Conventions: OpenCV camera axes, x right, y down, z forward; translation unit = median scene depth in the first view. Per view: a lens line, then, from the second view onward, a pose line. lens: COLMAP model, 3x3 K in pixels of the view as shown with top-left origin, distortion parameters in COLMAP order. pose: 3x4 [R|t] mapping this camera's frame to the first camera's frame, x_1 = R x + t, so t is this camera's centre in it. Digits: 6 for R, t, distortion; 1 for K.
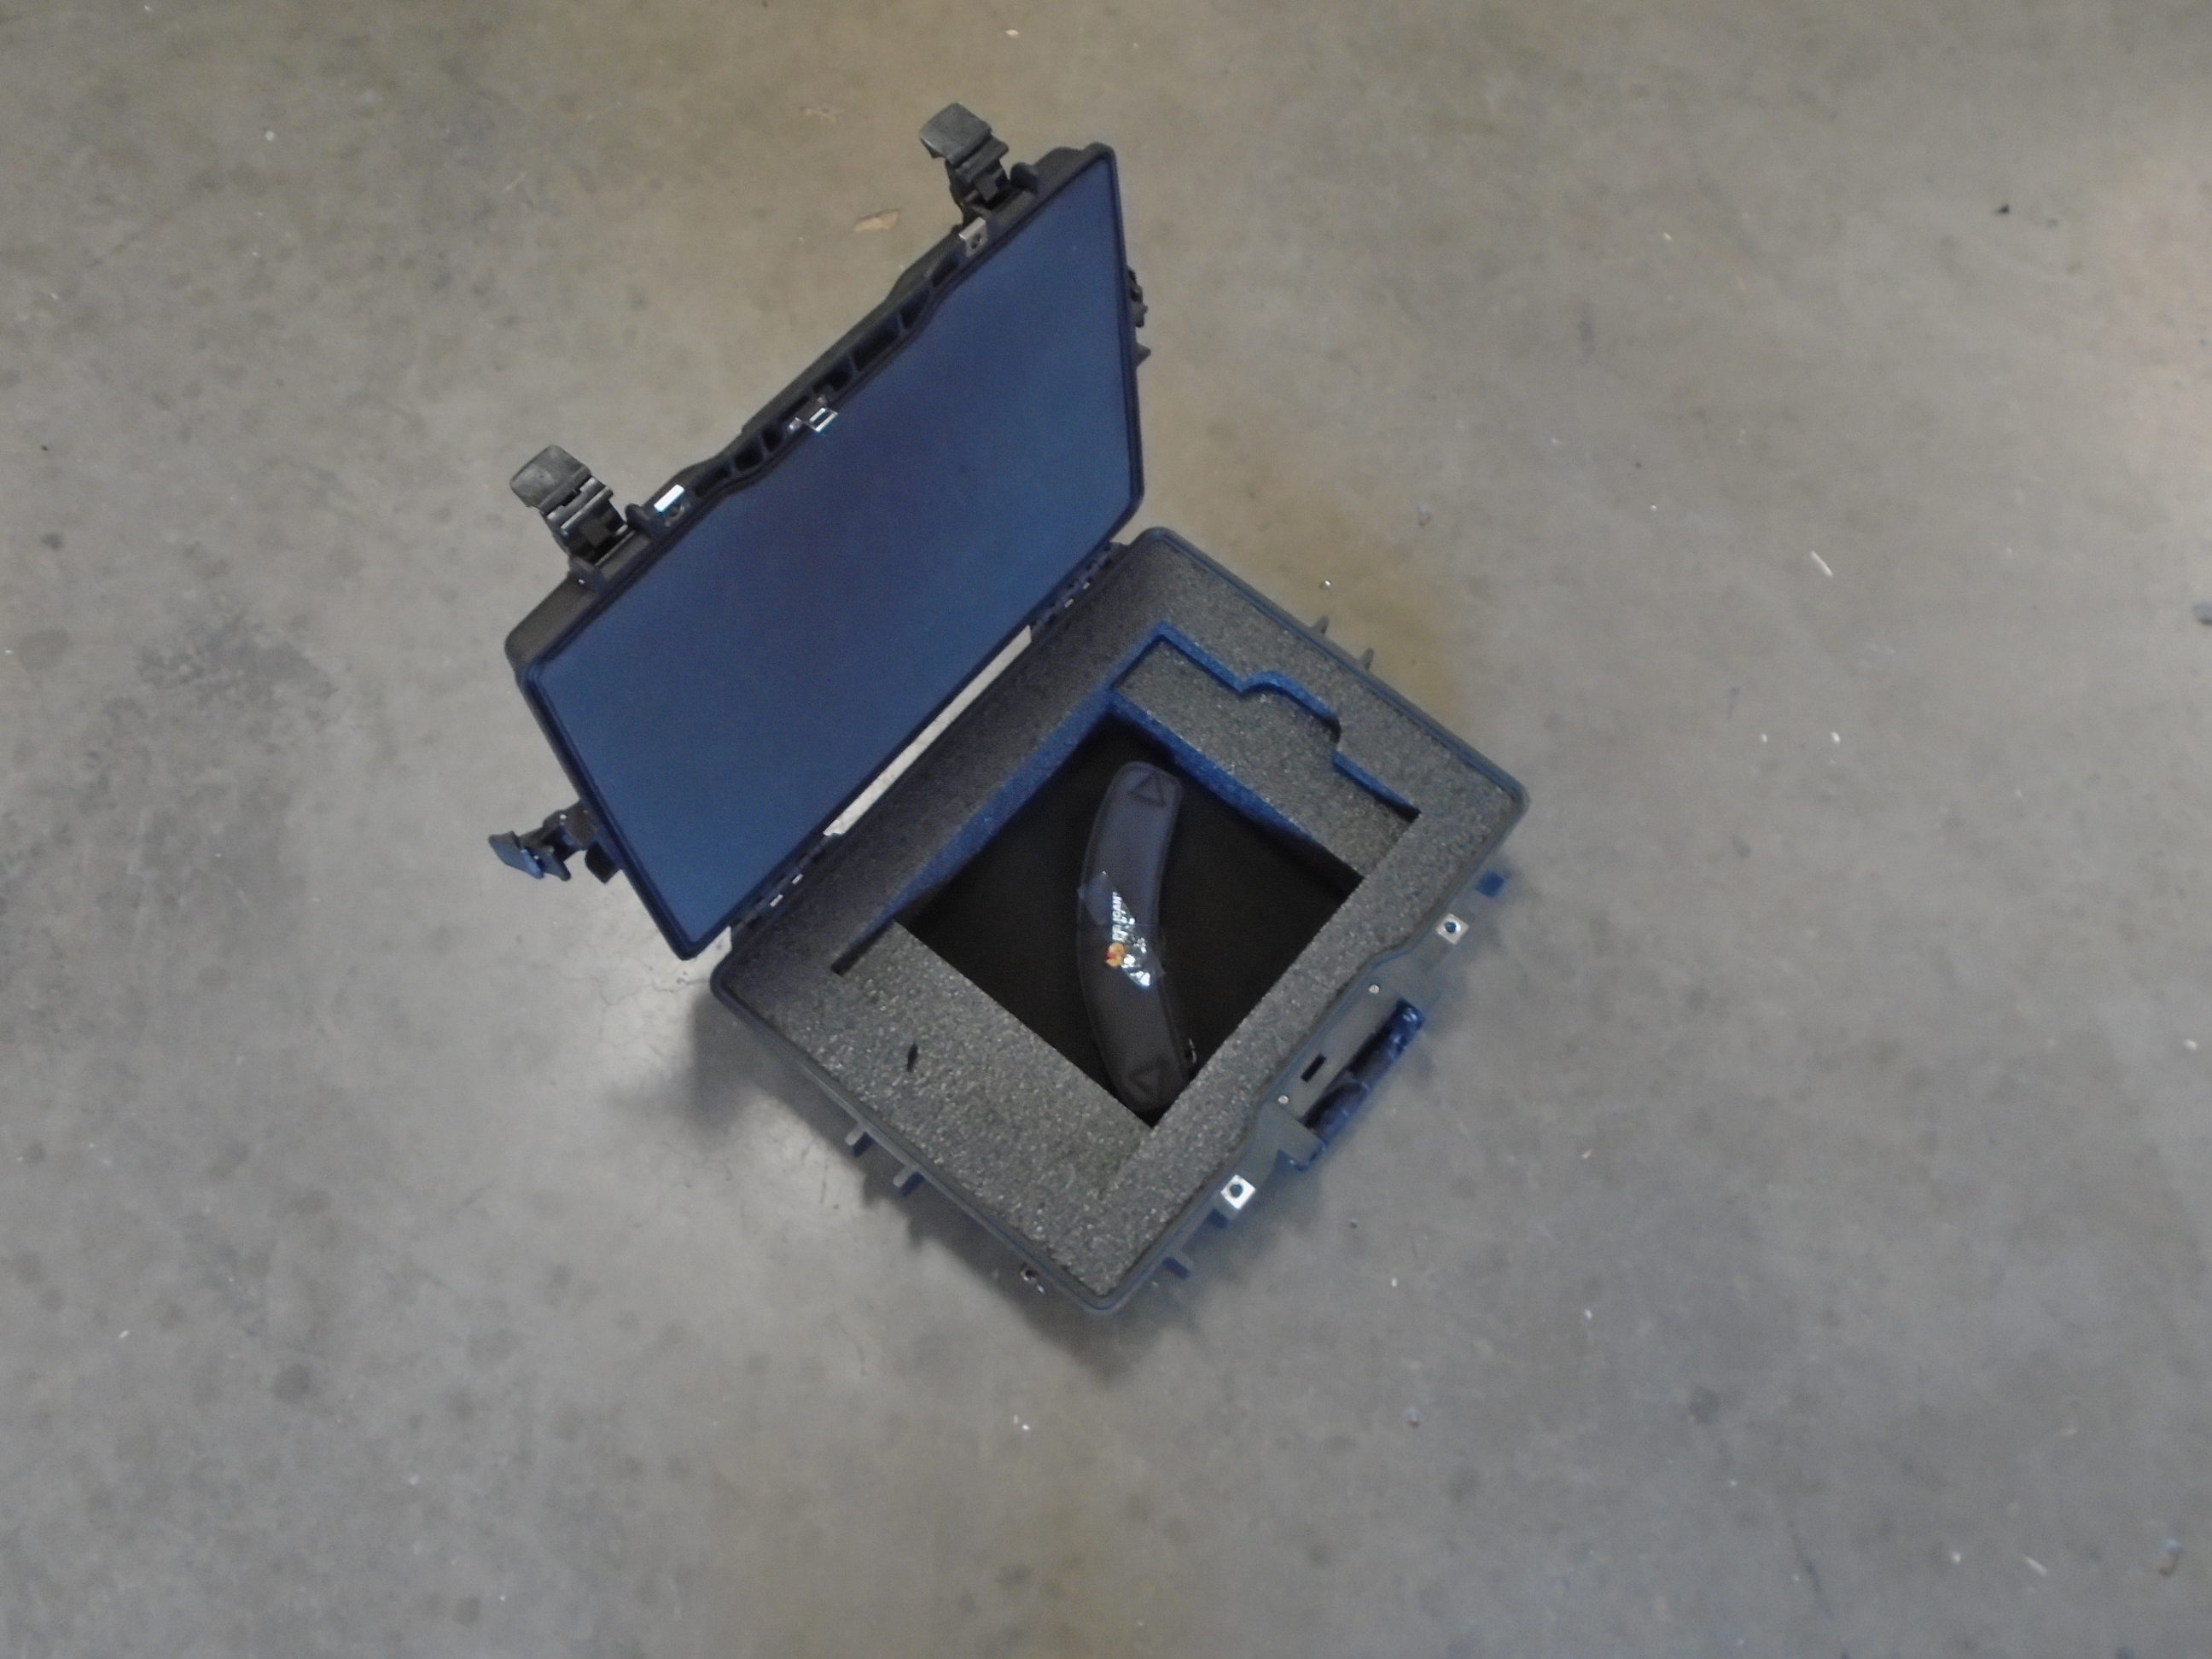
lens RADIAL K [[1992.7, 0, 1106.0], [0, 1992.7, 825.9], [0, 0, 1]] dist [-0.004613, 0.008301]
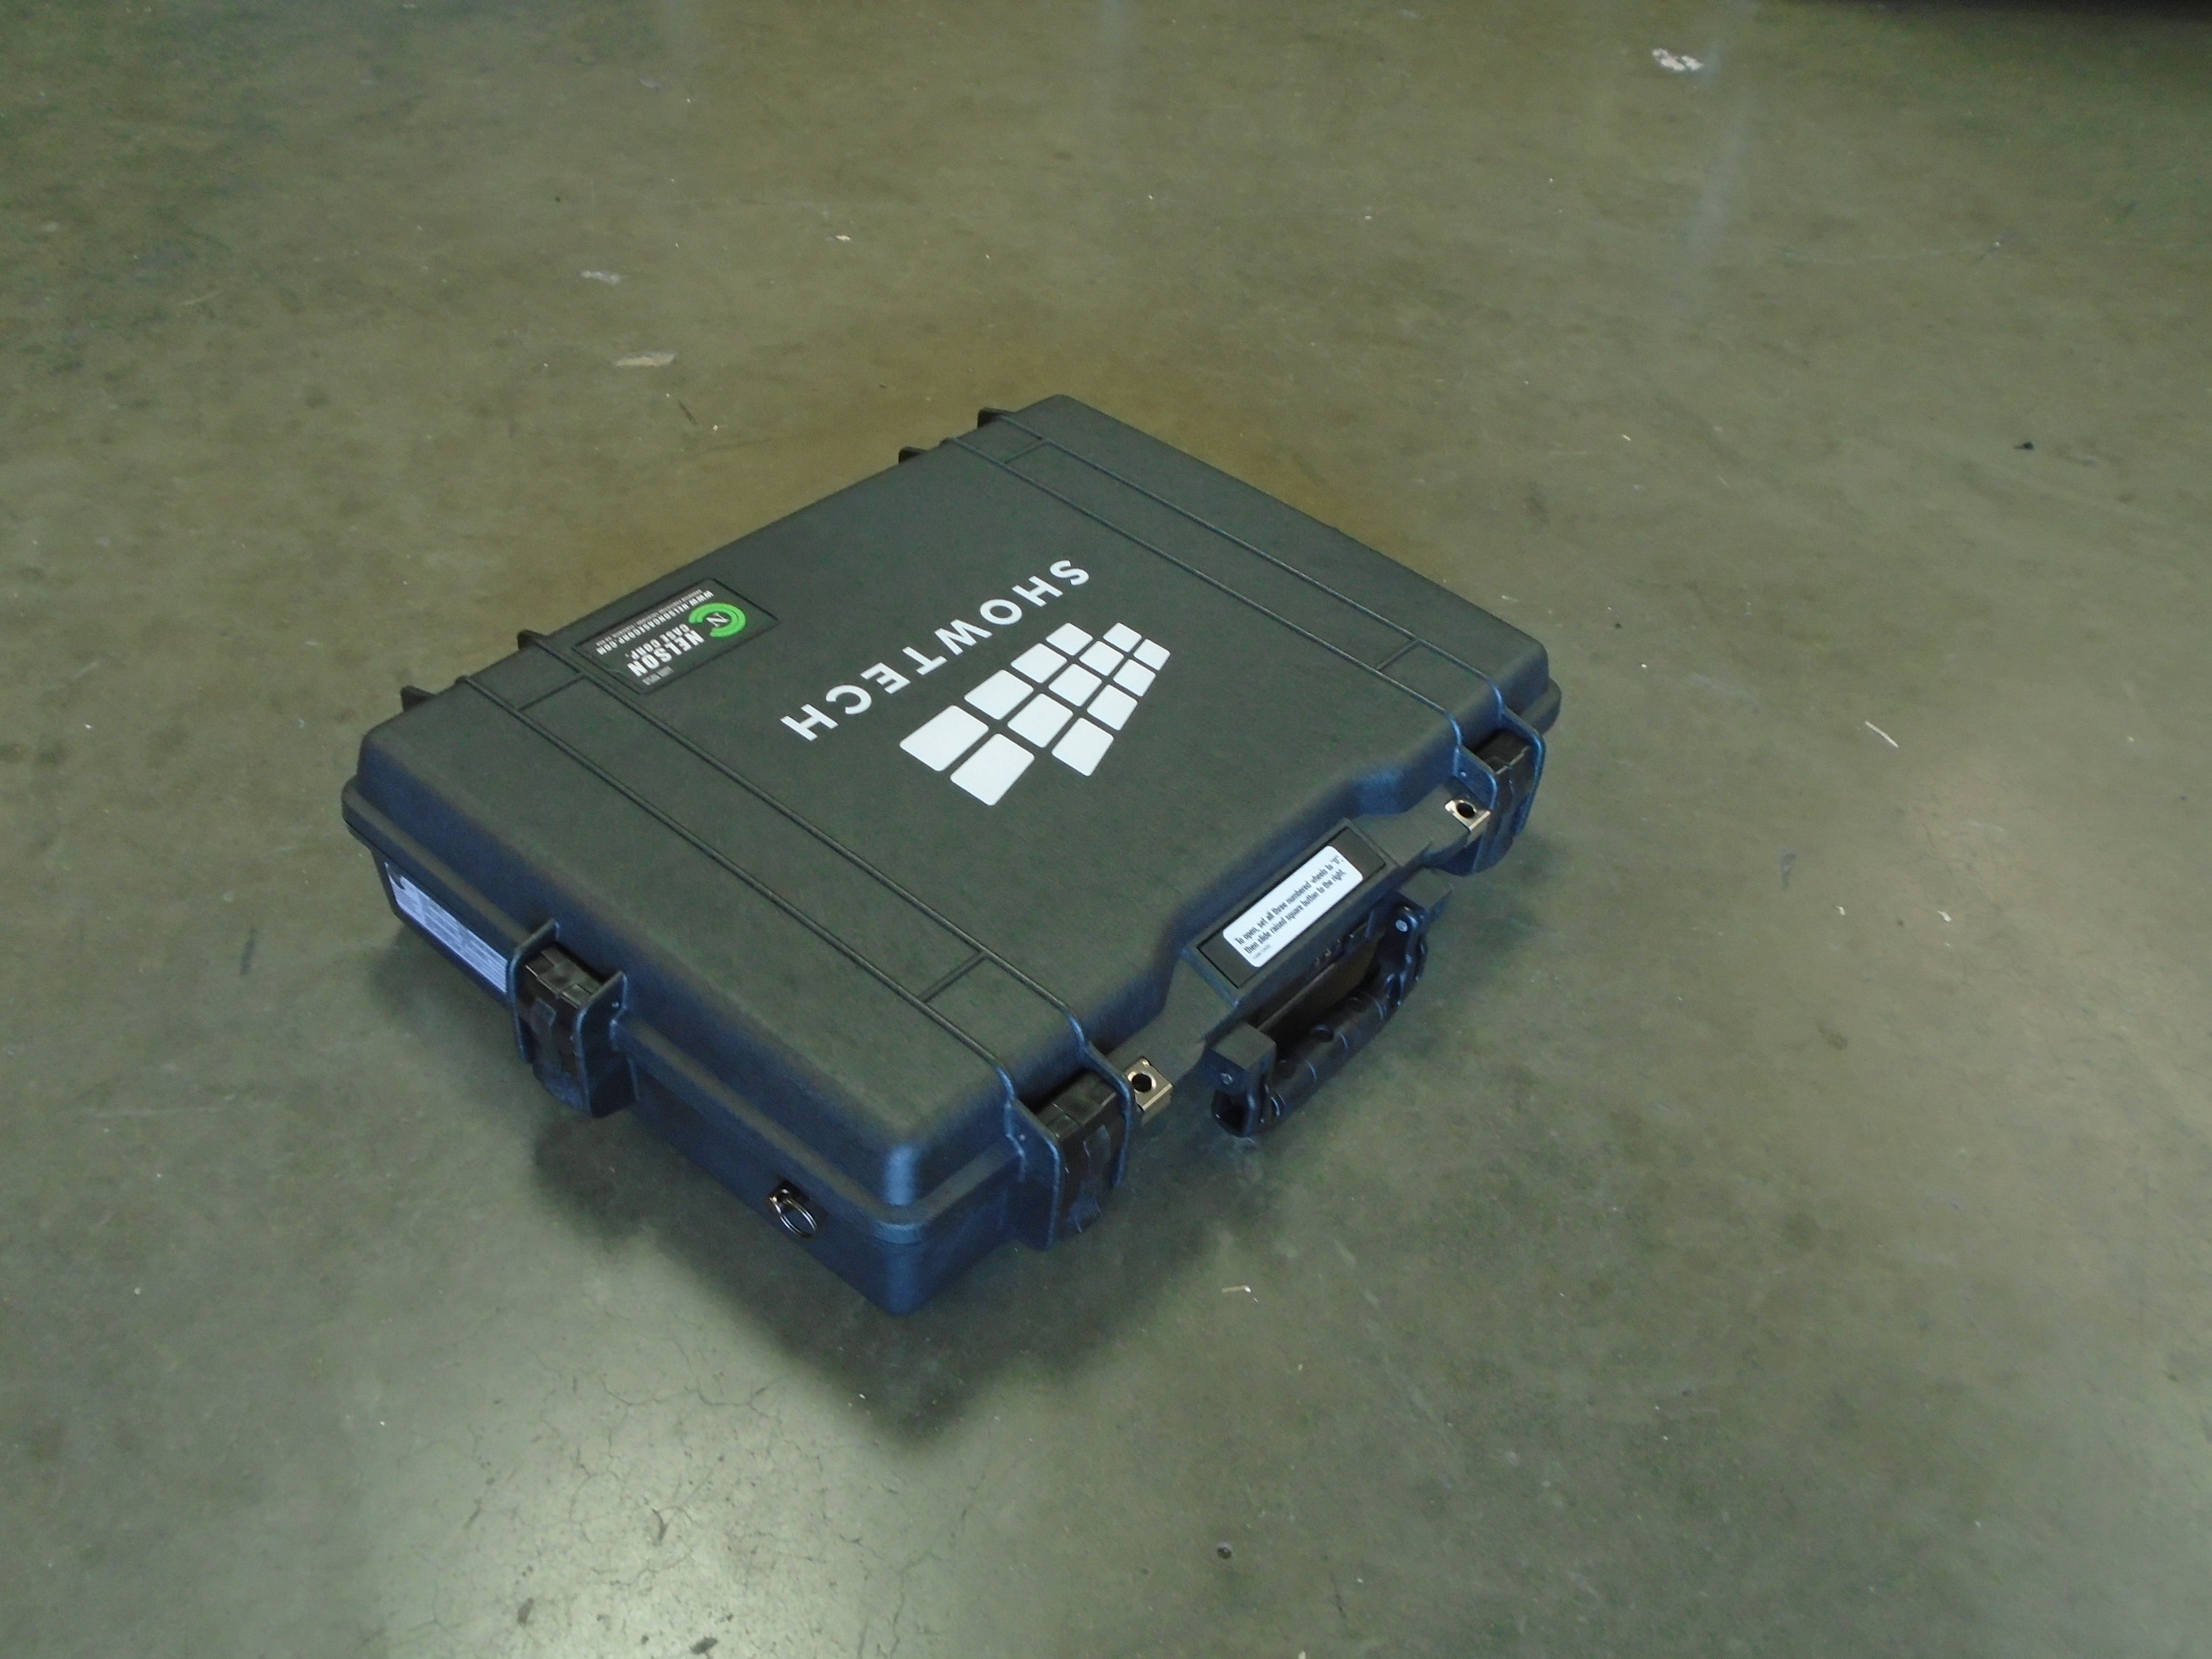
lens RADIAL K [[1992.7, 0, 1104.4], [0, 1992.7, 821.6], [0, 0, 1]] dist [-0.004613, 0.008301]
pose [[0.998662, 0.044075, 0.027032, 0.065089], [-0.028053, 0.901063, -0.432780, 0.240982], [-0.043433, 0.431443, 0.901094, 0.412342]]
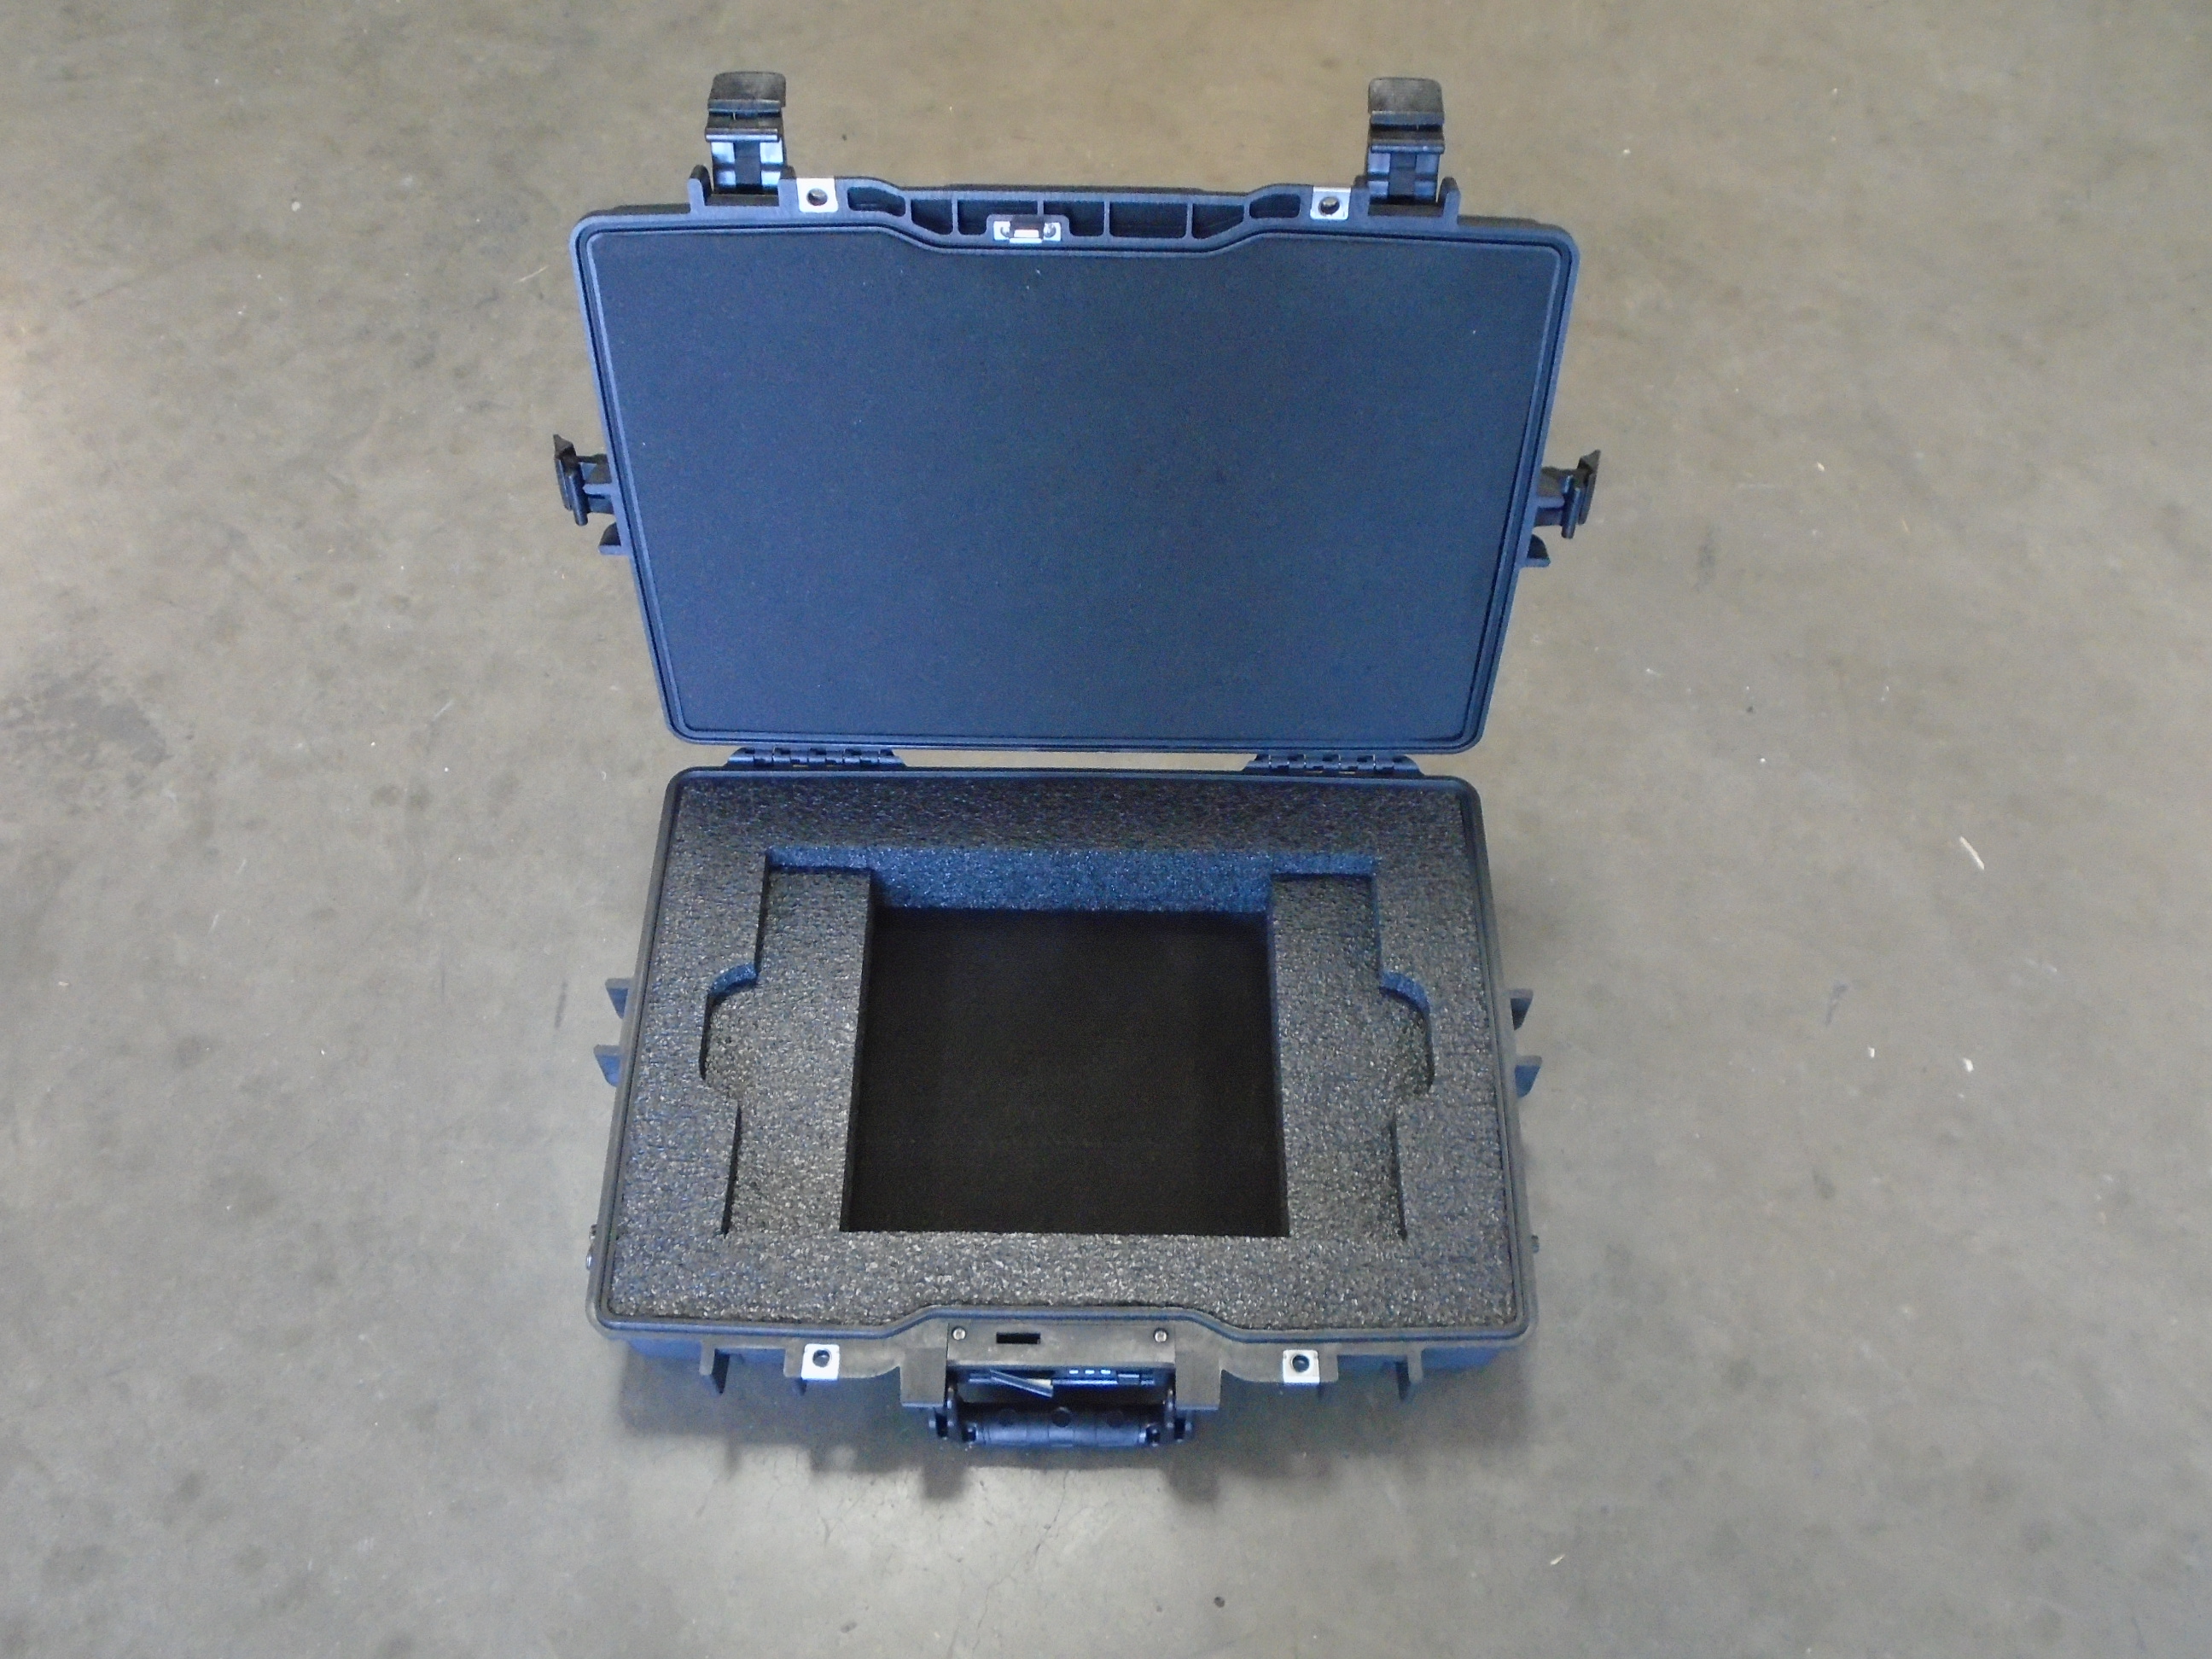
lens RADIAL K [[1992.7, 0, 1103.9], [0, 1992.7, 829.9], [0, 0, 1]] dist [-0.004613, 0.008301]
pose [[0.983795, 0.128450, -0.125088, 0.129674], [-0.149041, 0.973704, -0.172301, 0.052404], [0.099667, 0.188152, 0.977070, 0.209687]]
